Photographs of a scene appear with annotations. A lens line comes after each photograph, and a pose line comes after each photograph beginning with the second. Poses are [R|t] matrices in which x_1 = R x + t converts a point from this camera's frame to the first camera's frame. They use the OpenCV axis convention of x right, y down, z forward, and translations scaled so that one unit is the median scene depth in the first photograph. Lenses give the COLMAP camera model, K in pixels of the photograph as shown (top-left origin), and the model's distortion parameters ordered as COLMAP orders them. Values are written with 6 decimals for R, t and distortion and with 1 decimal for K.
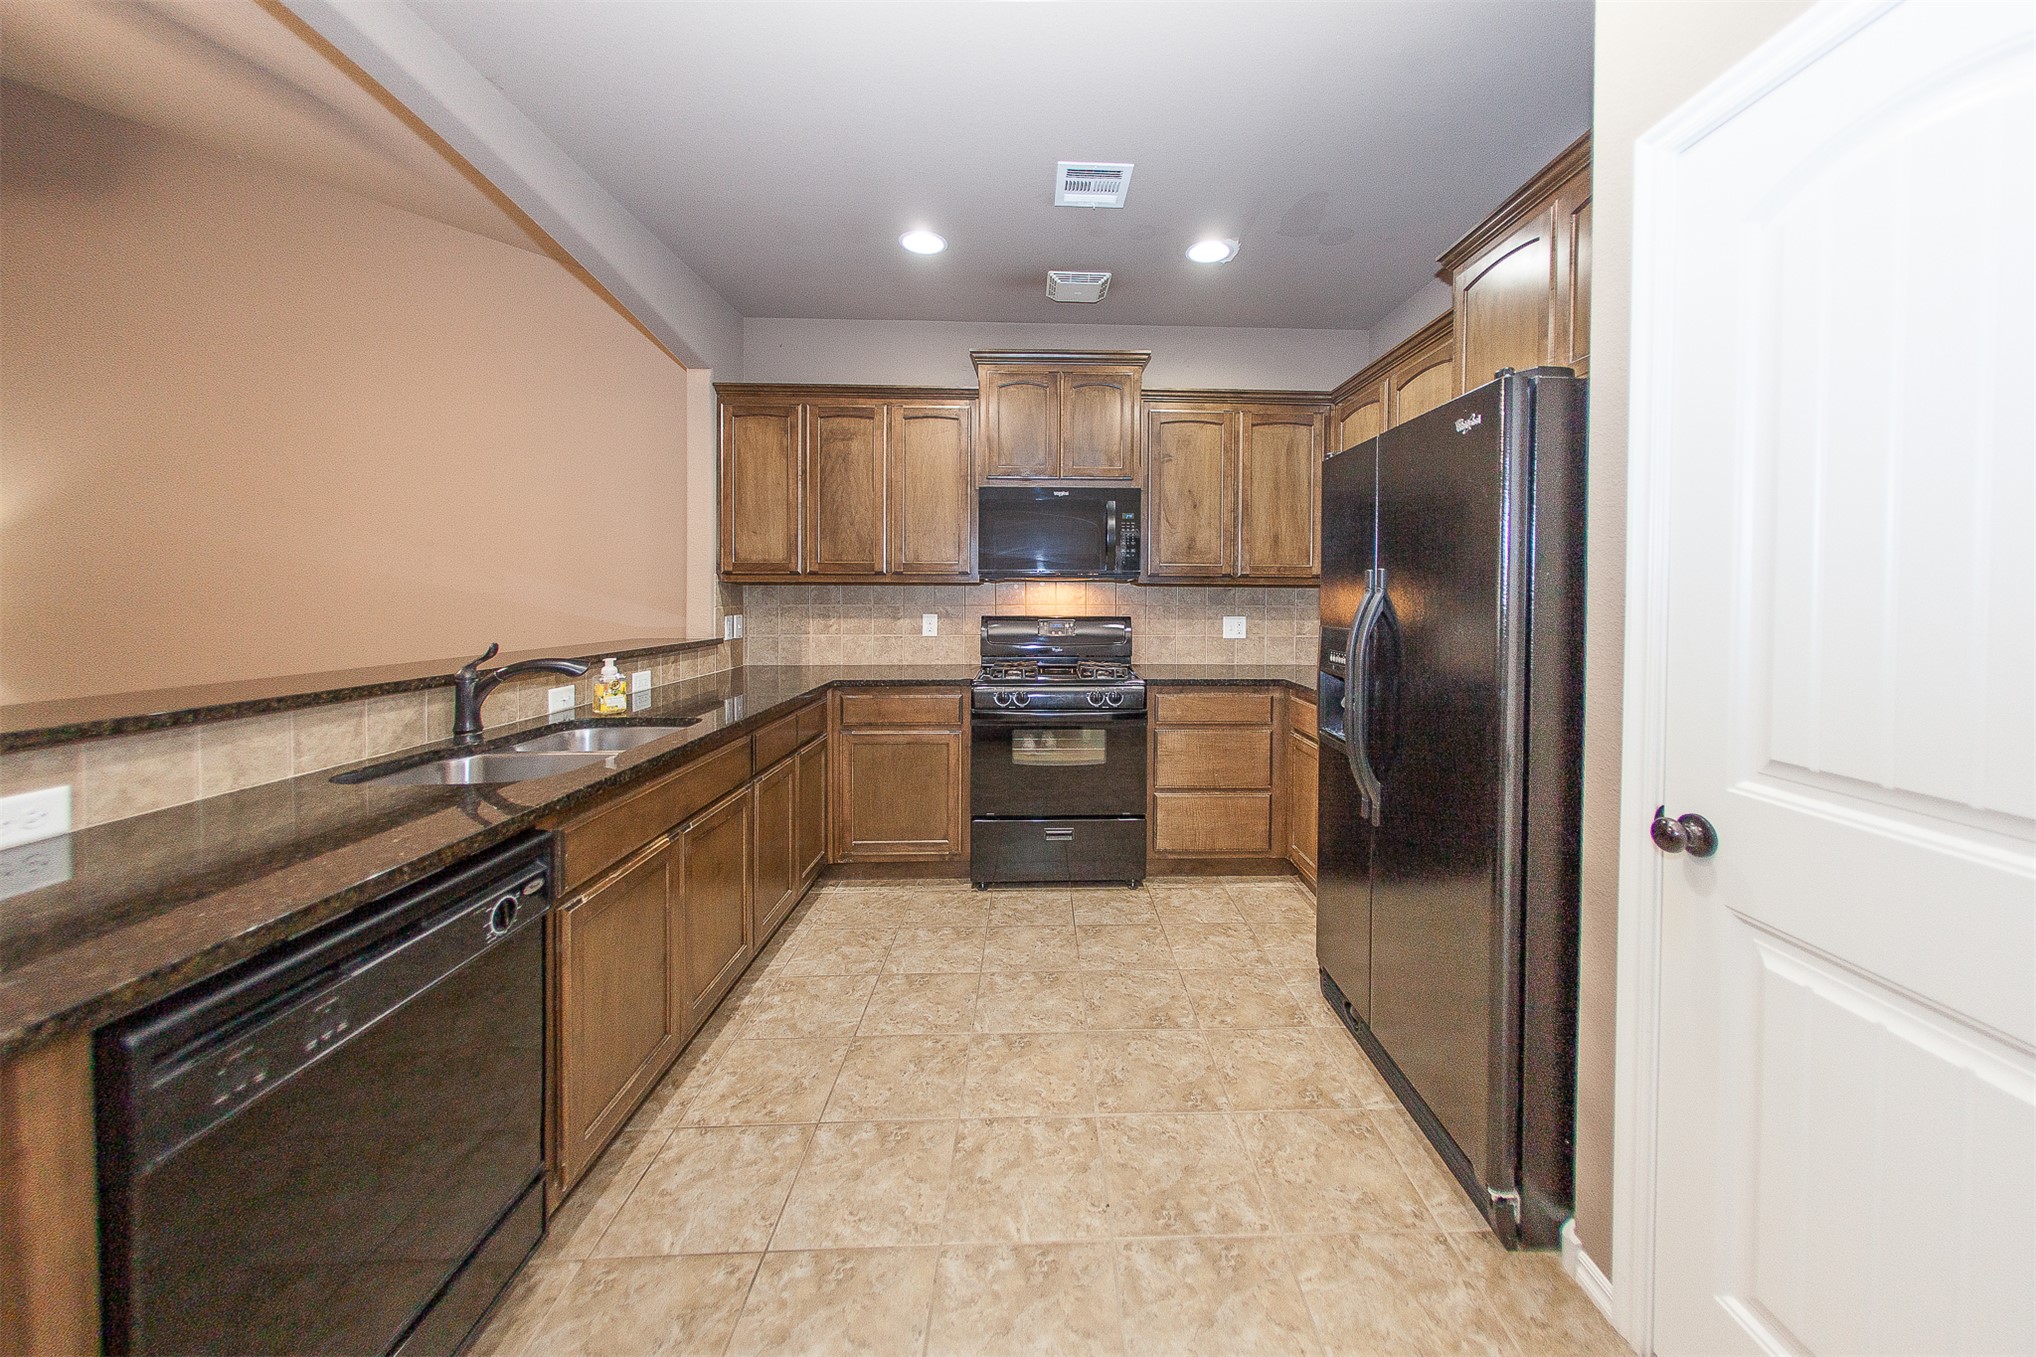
lens RADIAL K [[717.5, 0, 1019.4], [0, 717.5, 603.4], [0, 0, 1]] dist [-0.000182, -0.000028]
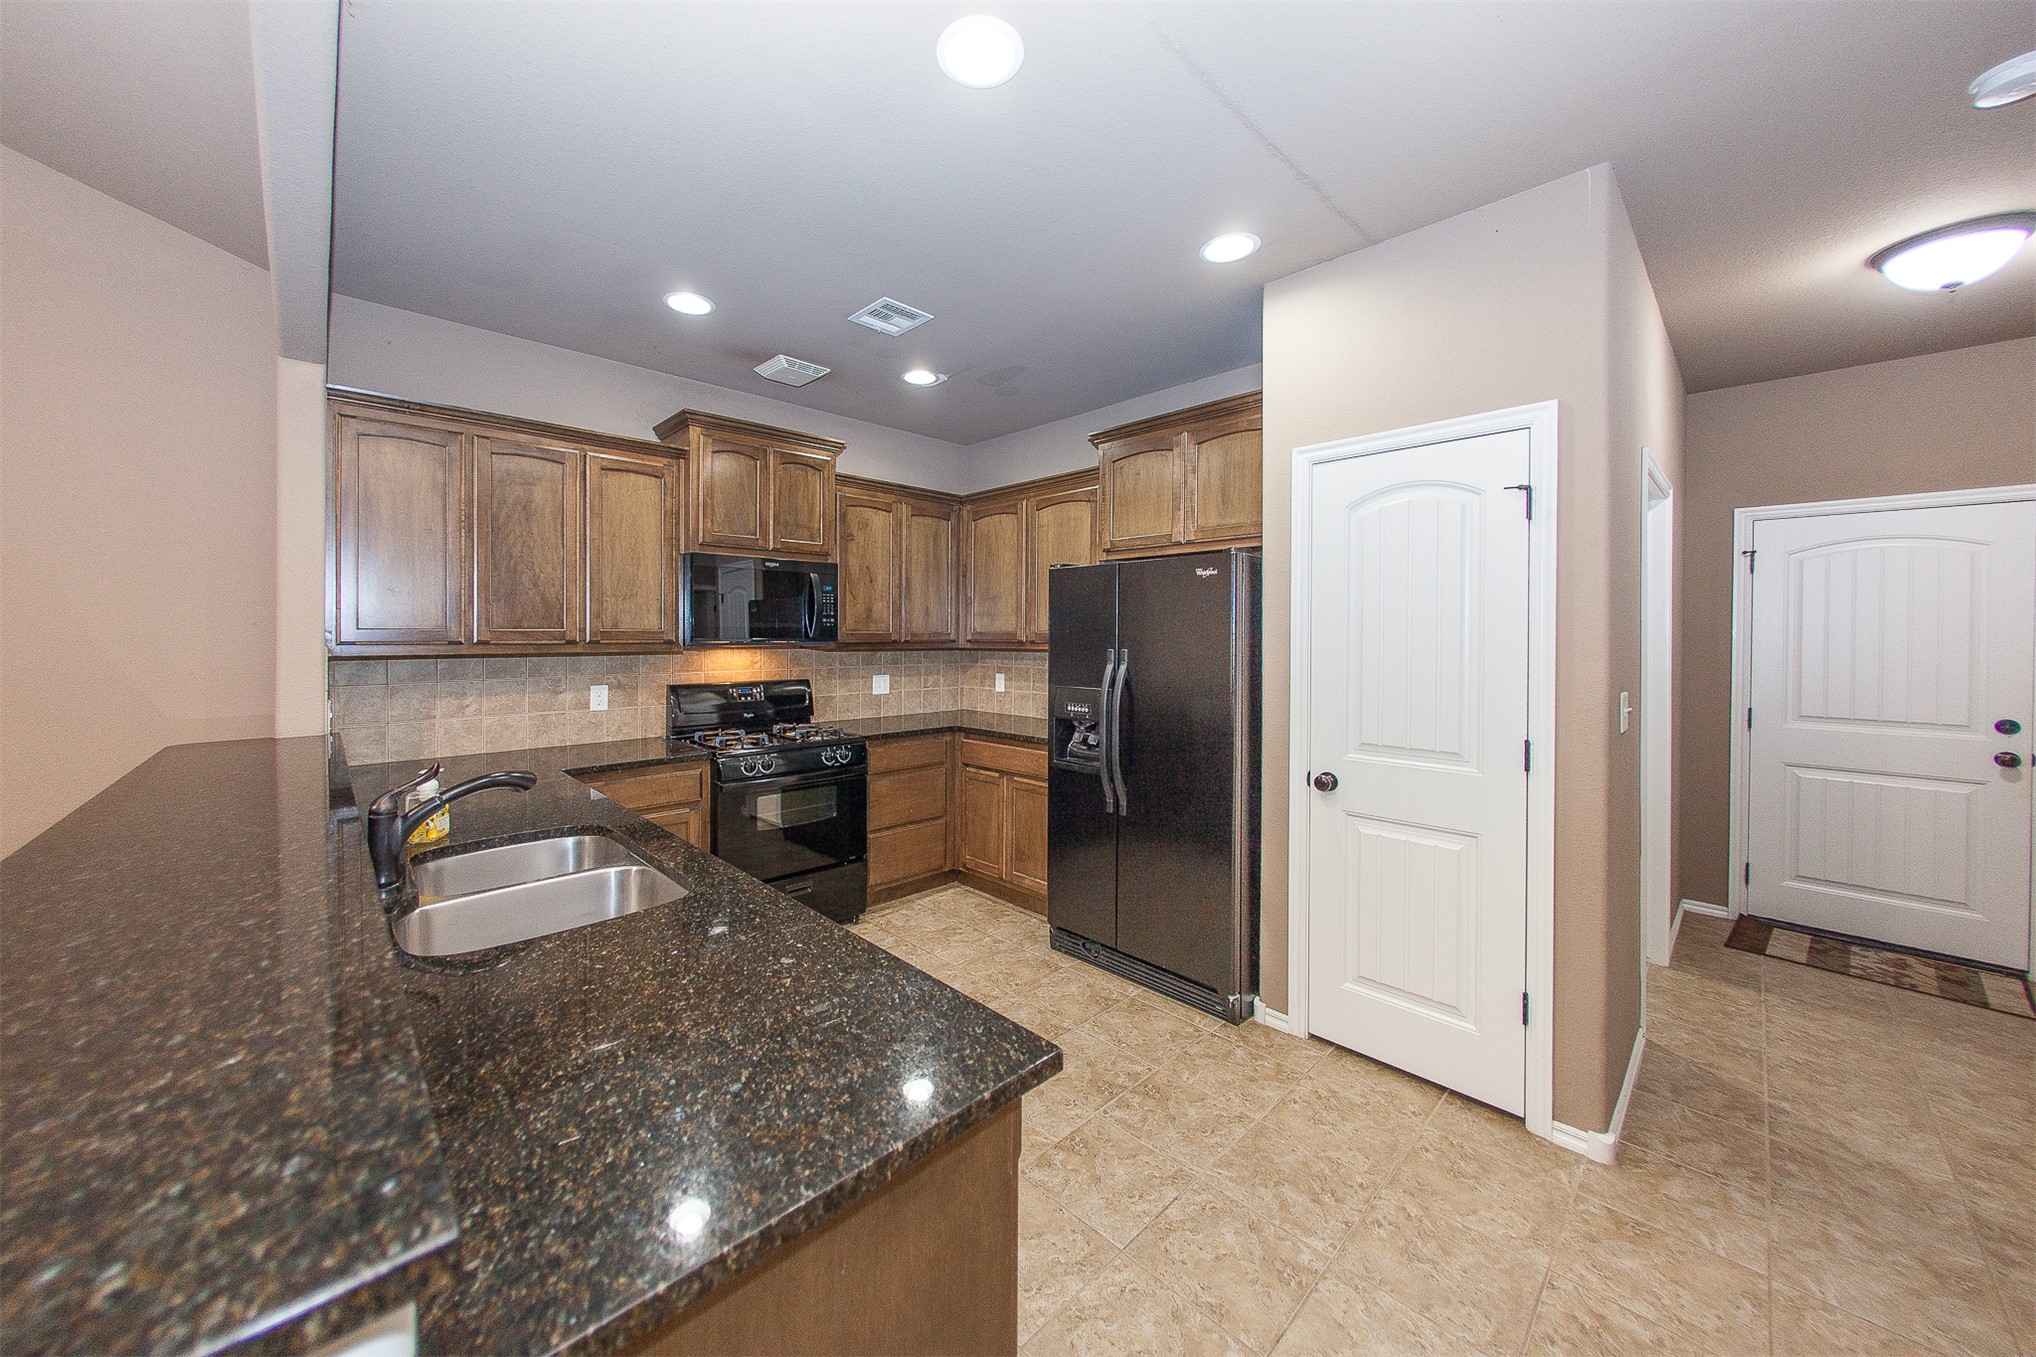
lens RADIAL K [[747.6, 0, 971.4], [0, 747.6, 642.4], [0, 0, 1]] dist [-0.001741, -0.000261]
pose [[0.755415, -0.008286, 0.655195, -0.452625], [0.012152, 0.999925, -0.001364, -0.036810], [-0.655134, 0.008992, 0.755459, -0.003882]]
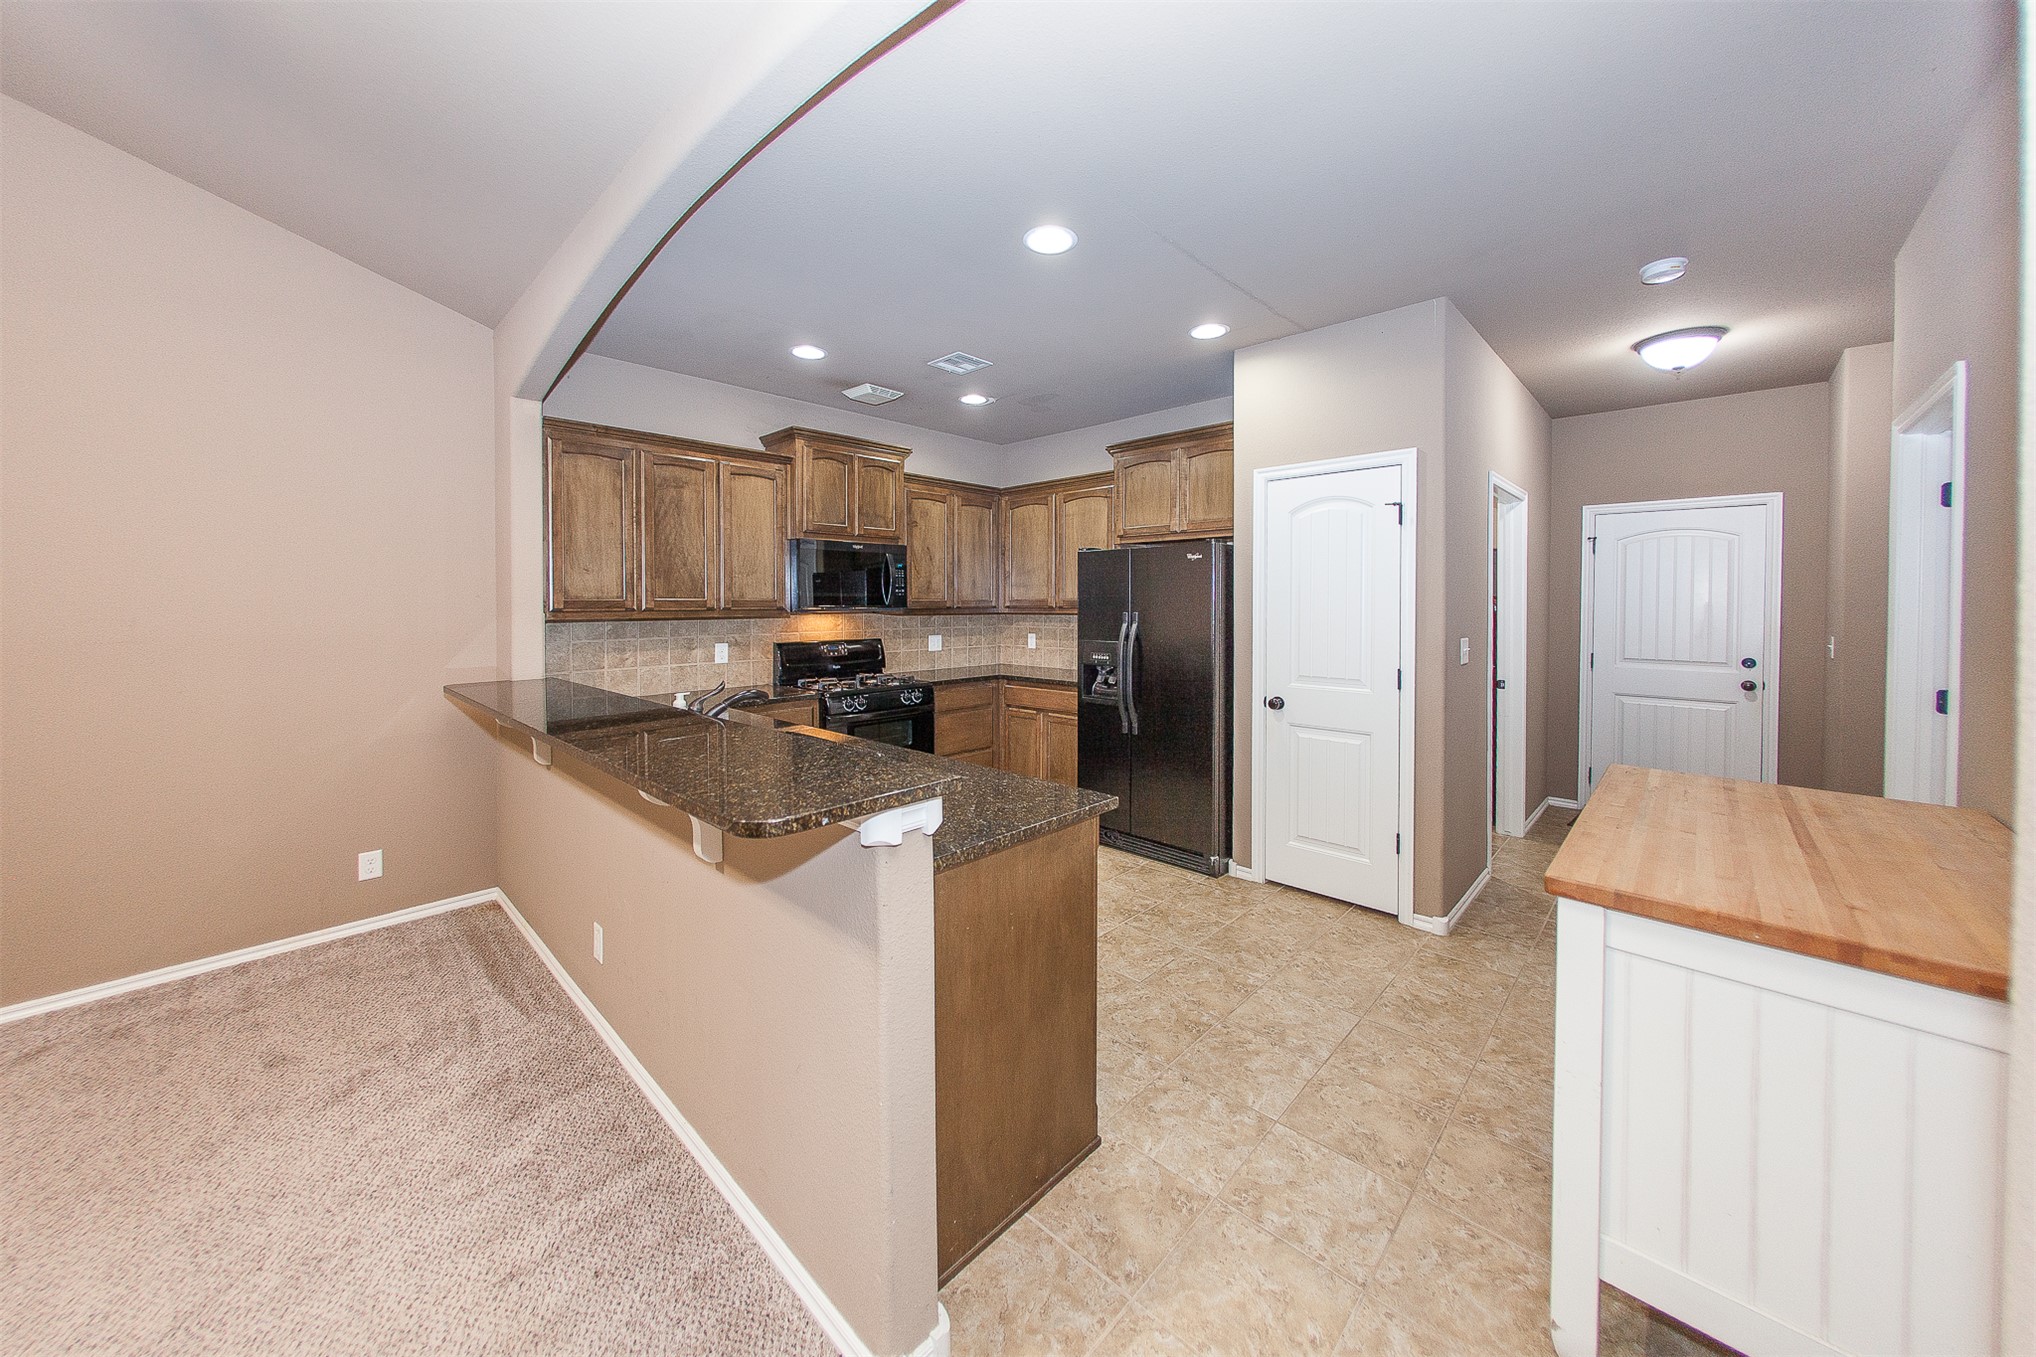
lens RADIAL K [[728.6, 0, 1016.5], [0, 728.6, 614.7], [0, 0, 1]] dist [0.000215, 0.000016]
pose [[0.720167, -0.017632, 0.693577, -0.687937], [0.017392, 0.999822, 0.007360, -0.035400], [-0.693583, 0.006762, 0.720345, -0.166033]]
